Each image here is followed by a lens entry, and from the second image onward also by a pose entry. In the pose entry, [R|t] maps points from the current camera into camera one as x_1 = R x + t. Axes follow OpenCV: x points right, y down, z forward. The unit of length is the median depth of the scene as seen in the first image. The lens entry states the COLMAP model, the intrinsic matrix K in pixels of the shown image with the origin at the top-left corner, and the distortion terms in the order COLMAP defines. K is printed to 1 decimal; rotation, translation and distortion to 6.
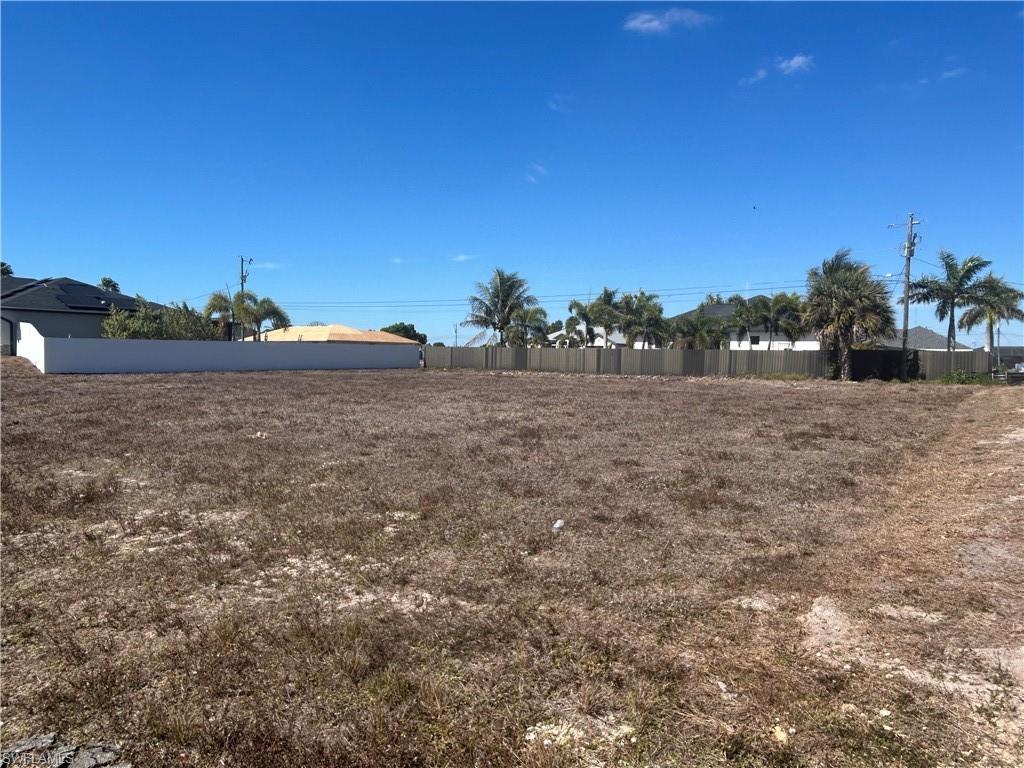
lens RADIAL K [[682.6, 0, 519.2], [0, 682.6, 376.9], [0, 0, 1]] dist [0.002204, 0.002107]
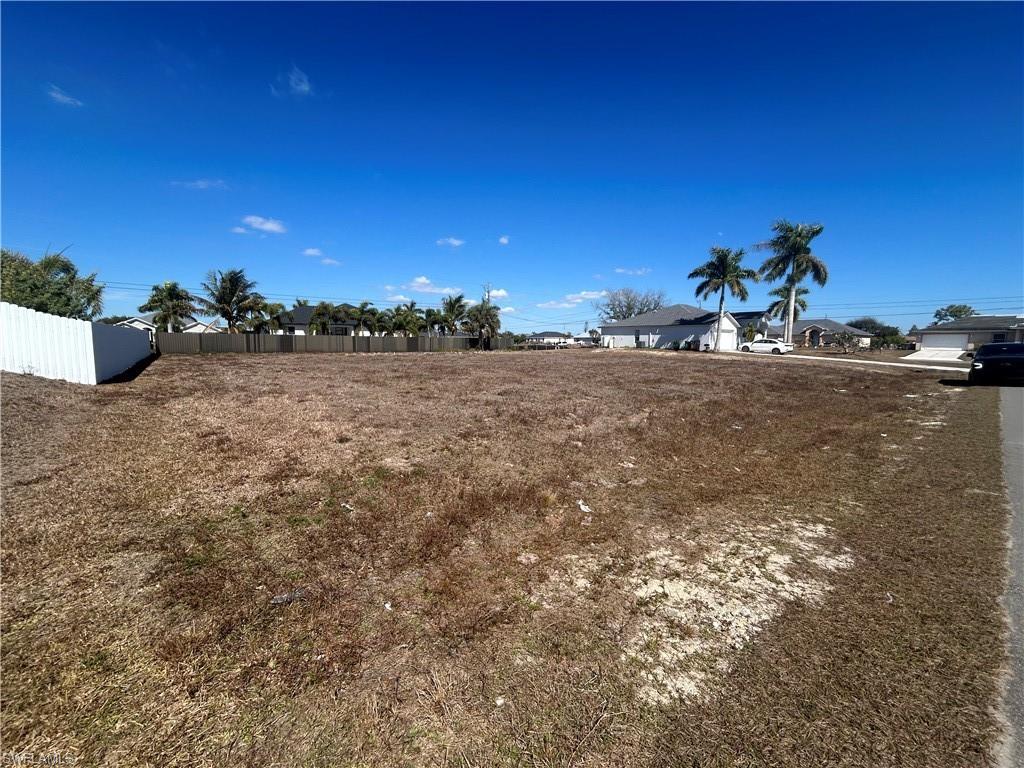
lens RADIAL K [[416.2, 0, 511.4], [0, 416.2, 394.5], [0, 0, 1]] dist [0.030189, 0.000133]
pose [[0.254759, -0.136547, 0.957315, -0.567900], [0.028923, 0.990613, 0.133600, -0.021328], [-0.966572, -0.006347, 0.256317, 0.329618]]
